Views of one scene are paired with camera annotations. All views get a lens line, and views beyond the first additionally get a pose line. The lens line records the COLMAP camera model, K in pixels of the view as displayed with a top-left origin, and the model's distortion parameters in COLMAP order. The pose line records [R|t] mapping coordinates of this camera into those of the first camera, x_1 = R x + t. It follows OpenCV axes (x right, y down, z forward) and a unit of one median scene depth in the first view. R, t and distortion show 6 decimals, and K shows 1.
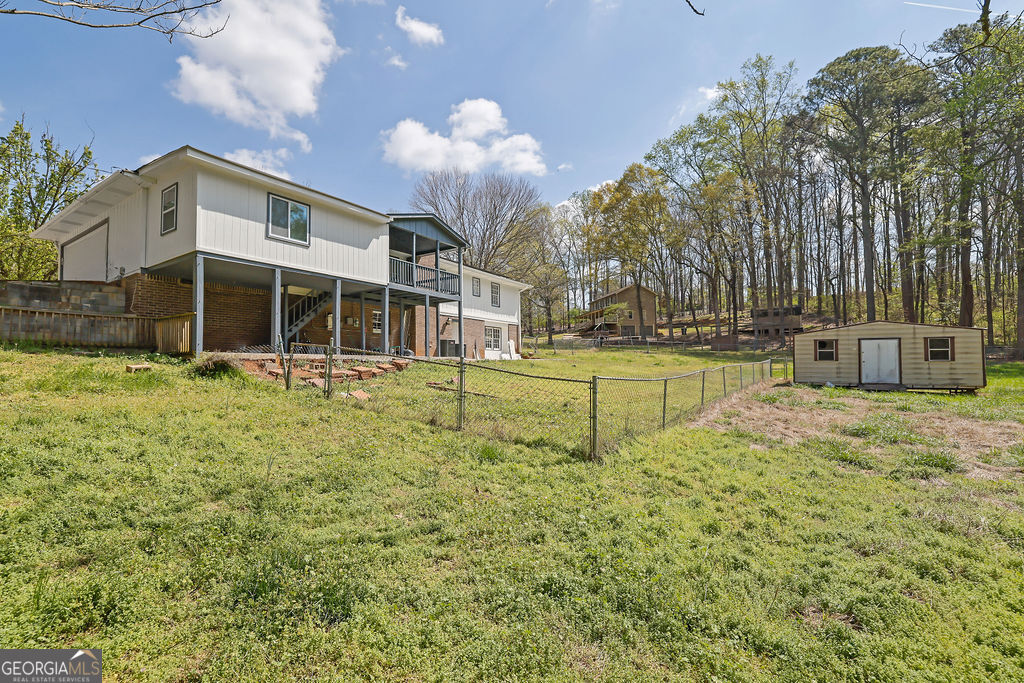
lens RADIAL K [[441.9, 0, 511.0], [0, 441.9, 347.6], [0, 0, 1]] dist [-0.000614, 0.000577]
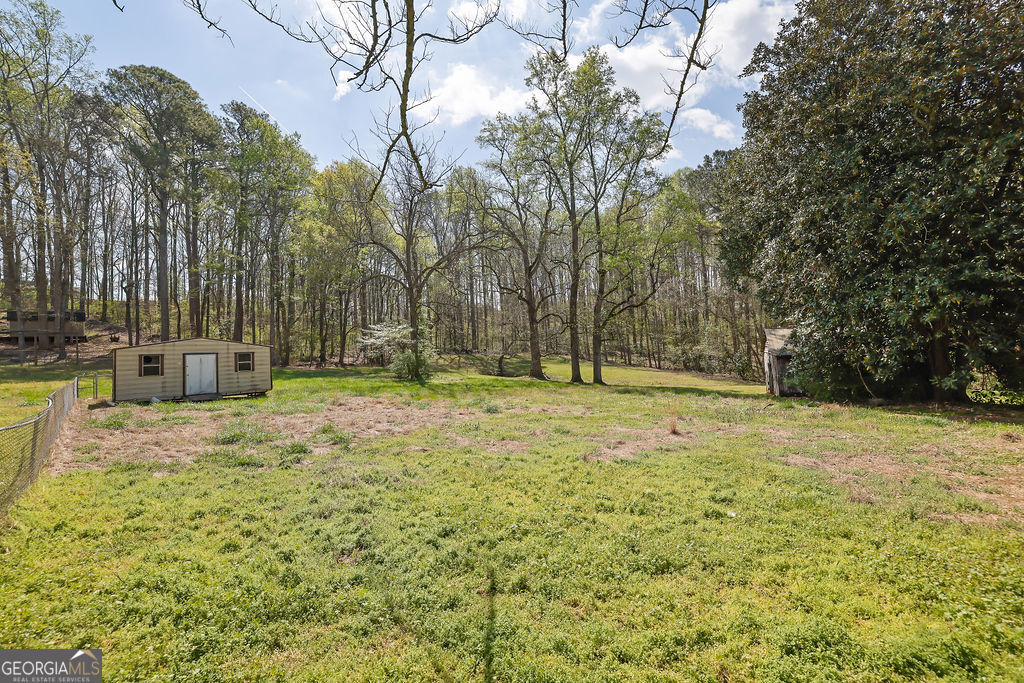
lens RADIAL K [[441.9, 0, 511.0], [0, 441.9, 340.9], [0, 0, 1]] dist [-0.000614, 0.000577]
pose [[0.196850, 0.024981, 0.980115, -0.100527], [0.008533, 0.999594, -0.027192, -0.014979], [-0.980396, 0.013716, 0.196557, 0.015044]]
